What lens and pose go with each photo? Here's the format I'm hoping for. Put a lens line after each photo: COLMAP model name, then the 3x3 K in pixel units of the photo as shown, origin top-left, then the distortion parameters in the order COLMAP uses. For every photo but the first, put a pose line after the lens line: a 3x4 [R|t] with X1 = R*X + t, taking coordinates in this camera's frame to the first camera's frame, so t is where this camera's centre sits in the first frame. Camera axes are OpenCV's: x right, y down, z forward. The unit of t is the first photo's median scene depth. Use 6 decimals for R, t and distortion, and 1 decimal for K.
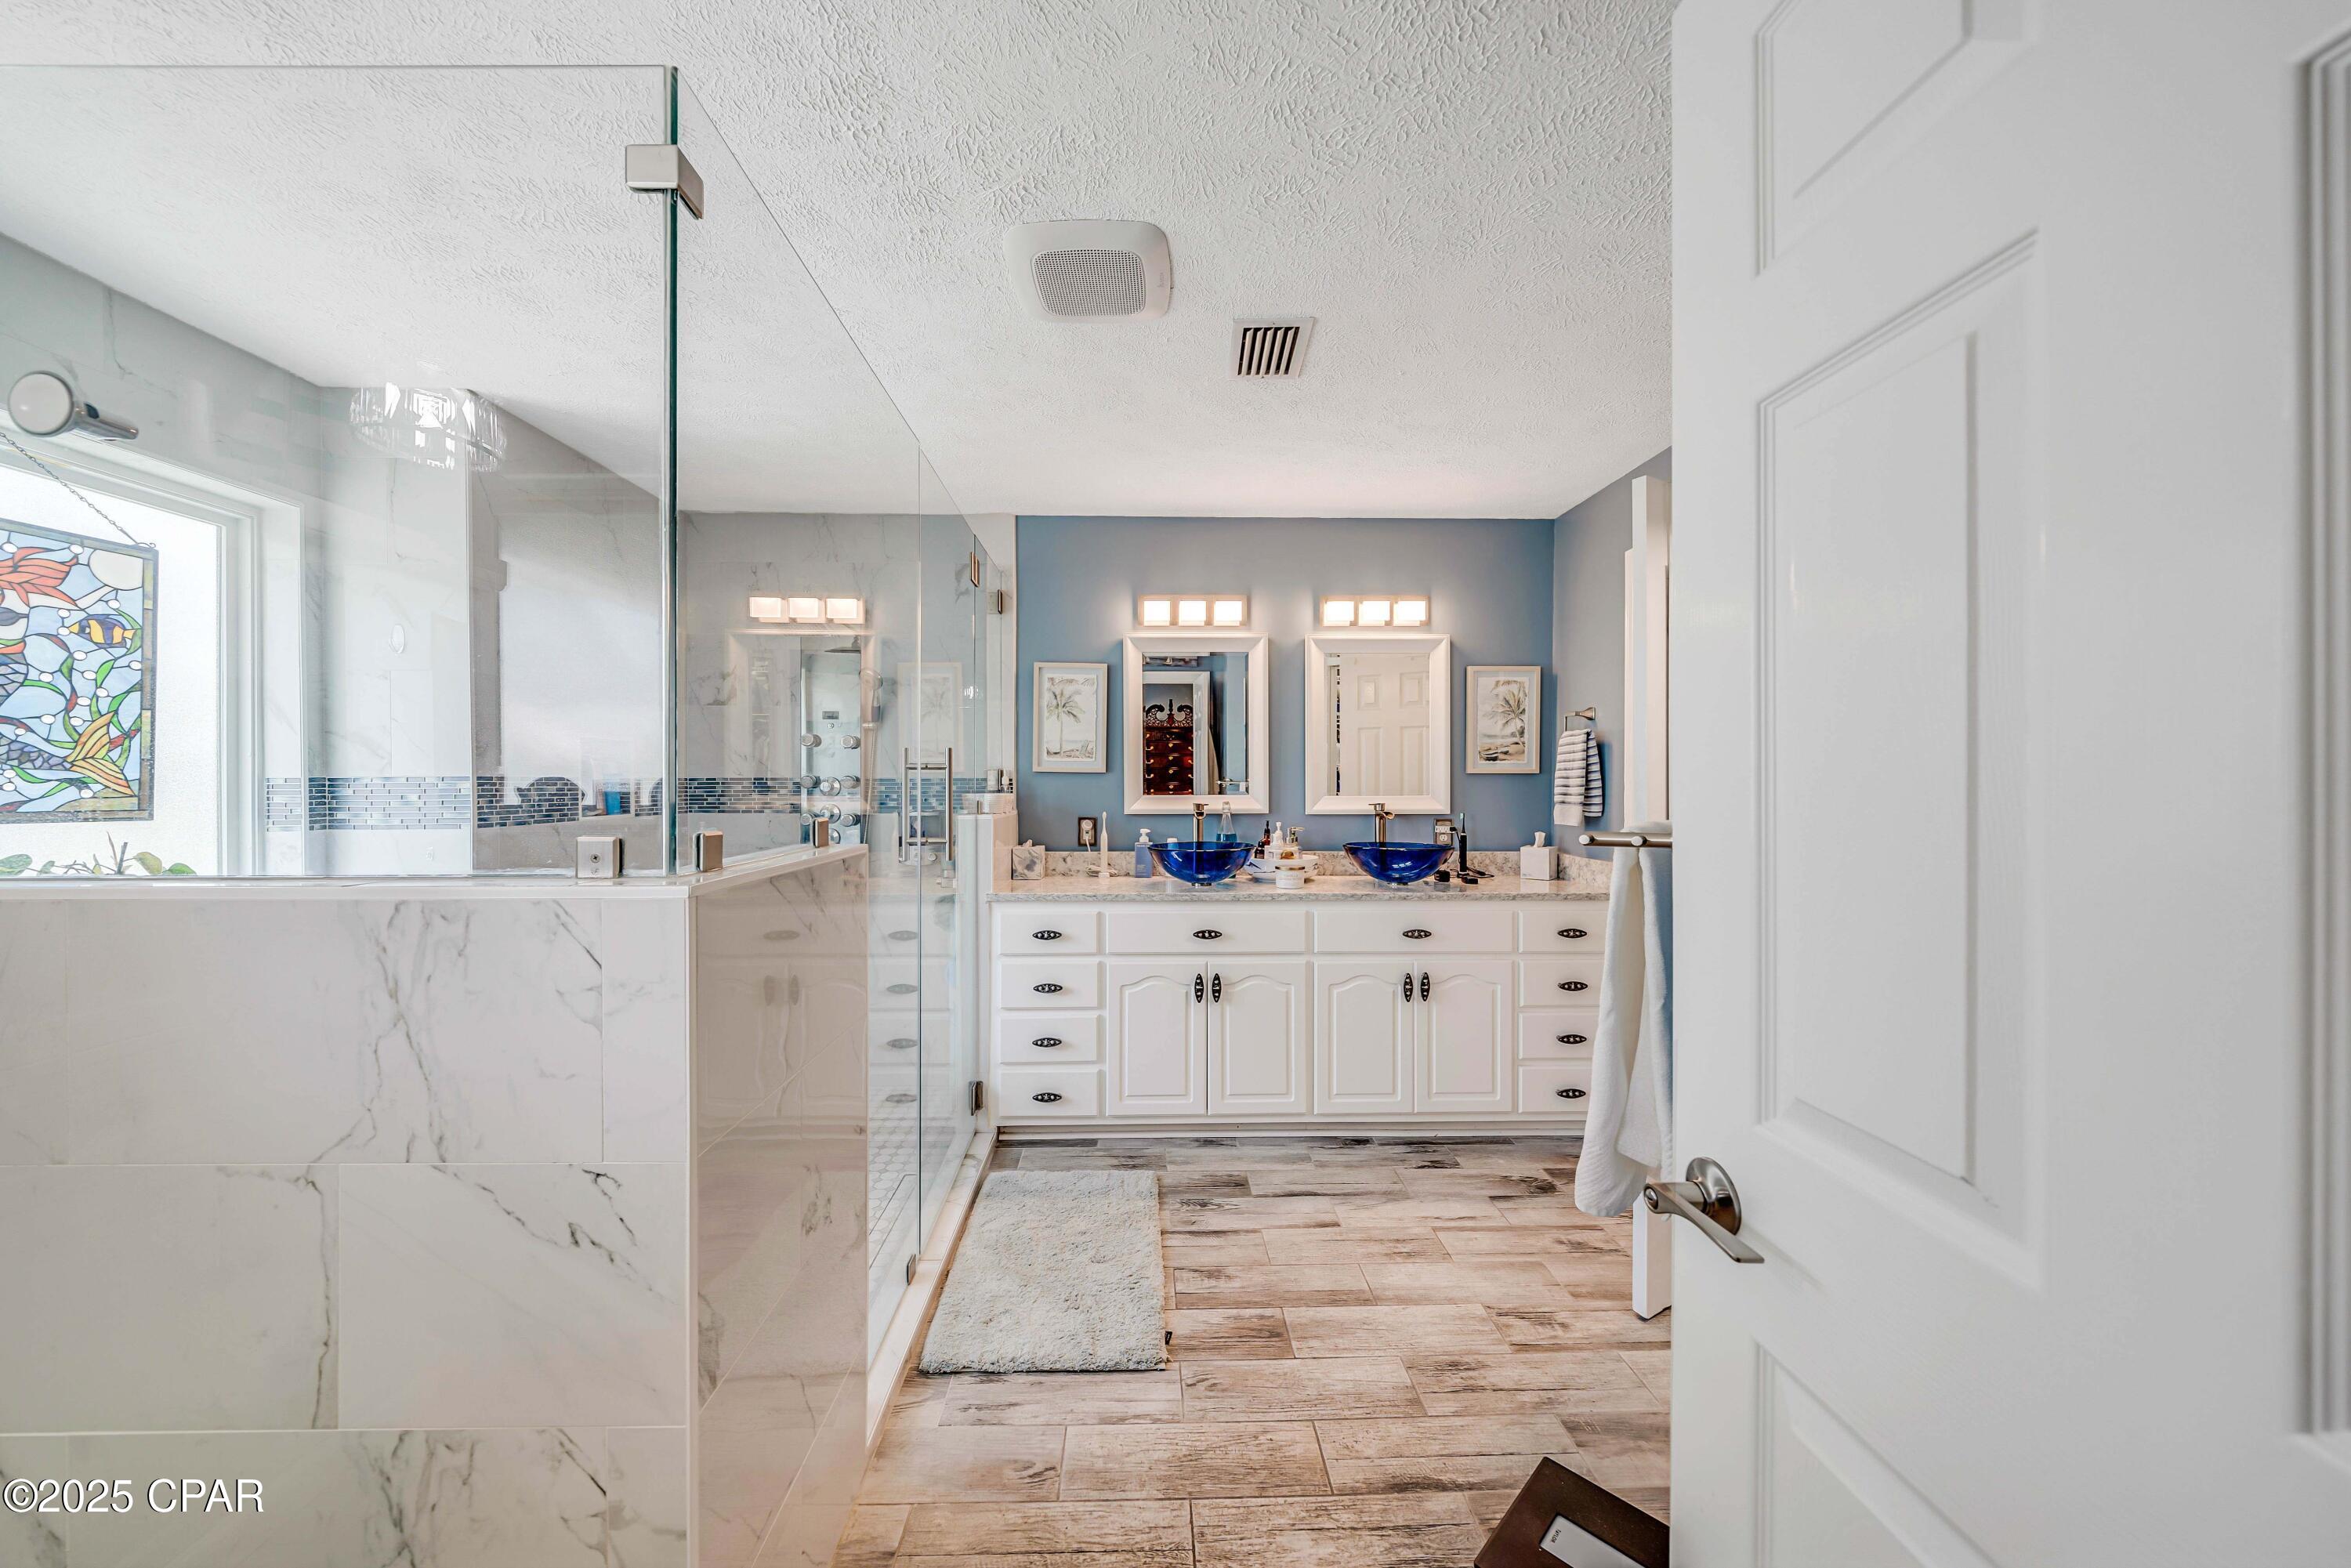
lens RADIAL K [[811.9, 0, 1162.7], [0, 811.9, 783.6], [0, 0, 1]] dist [-0.002781, -0.000023]
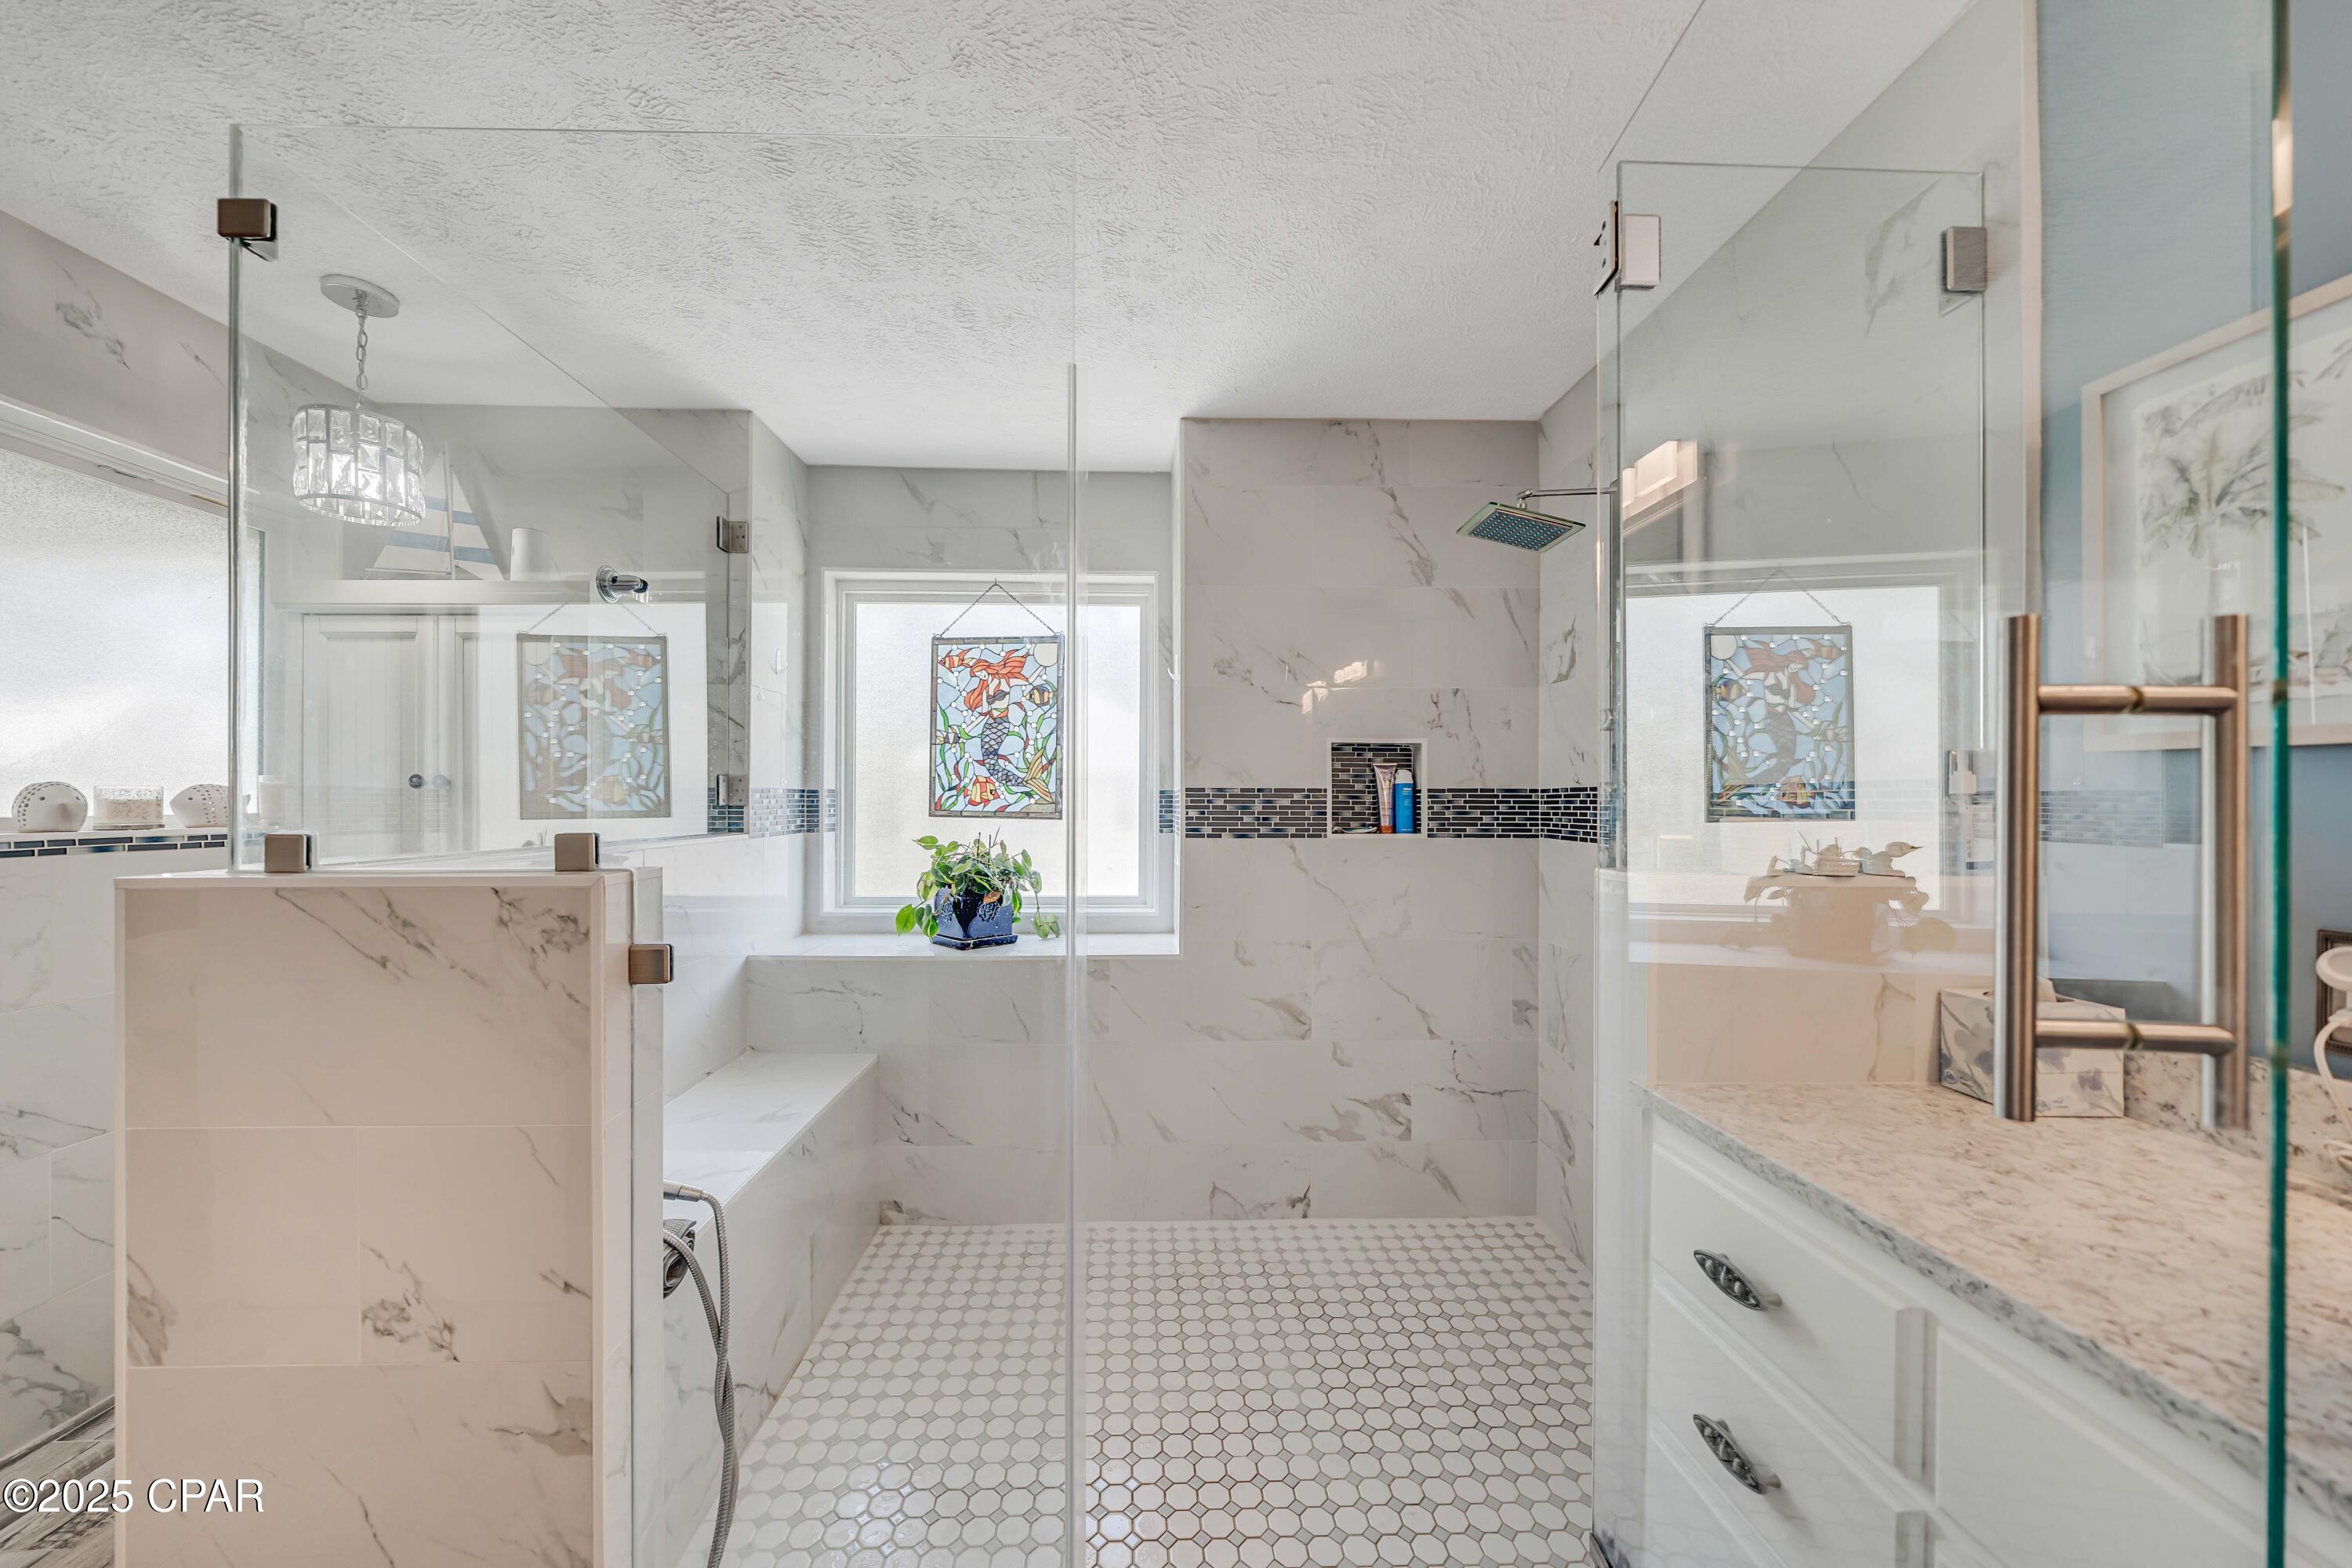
lens RADIAL K [[837.4, 0, 1167.2], [0, 837.4, 800.2], [0, 0, 1]] dist [-0.000690, 0.000016]
pose [[-0.002344, 0.001502, -0.999996, 0.232409], [-0.004566, 0.999988, 0.001513, 0.005599], [0.999987, 0.004569, -0.002337, 1.023849]]
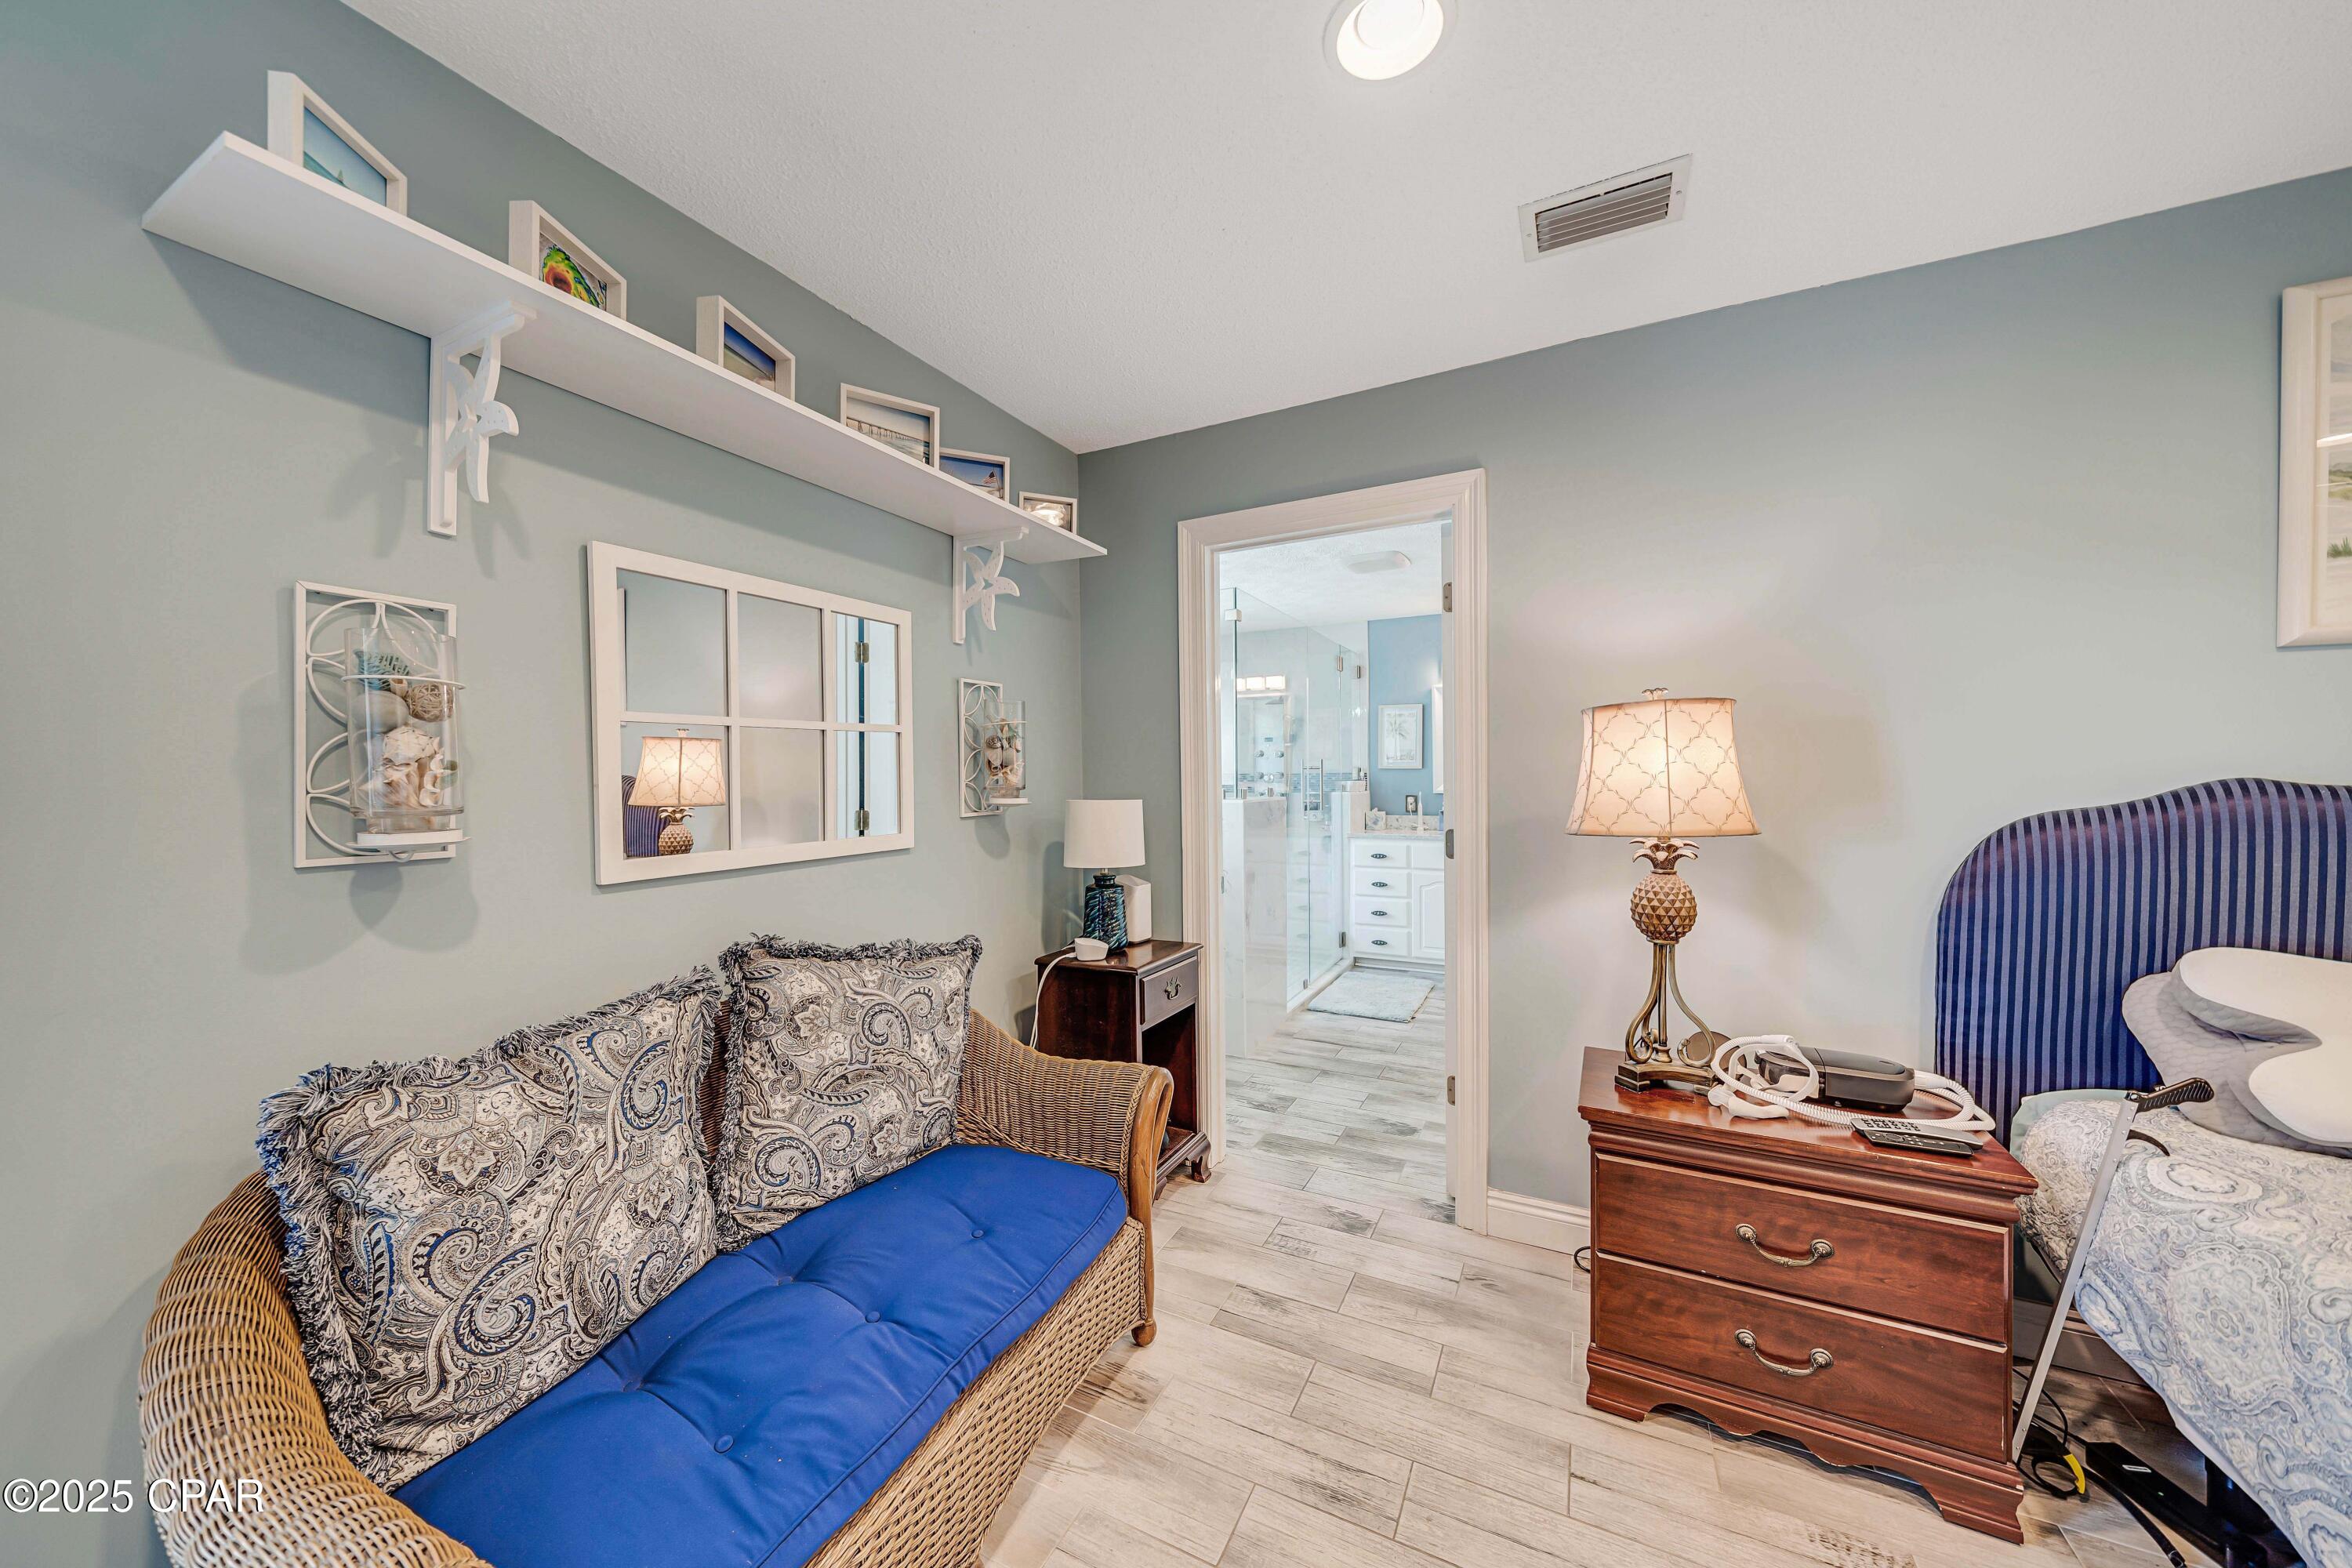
lens RADIAL K [[812.2, 0, 1163.2], [0, 812.2, 783.6], [0, 0, 1]] dist [-0.002781, -0.000023]
pose [[0.875346, -0.003614, -0.483483, 0.426127], [0.005953, 0.999977, 0.003304, 0.013233], [0.483460, -0.005771, 0.875347, -1.140789]]
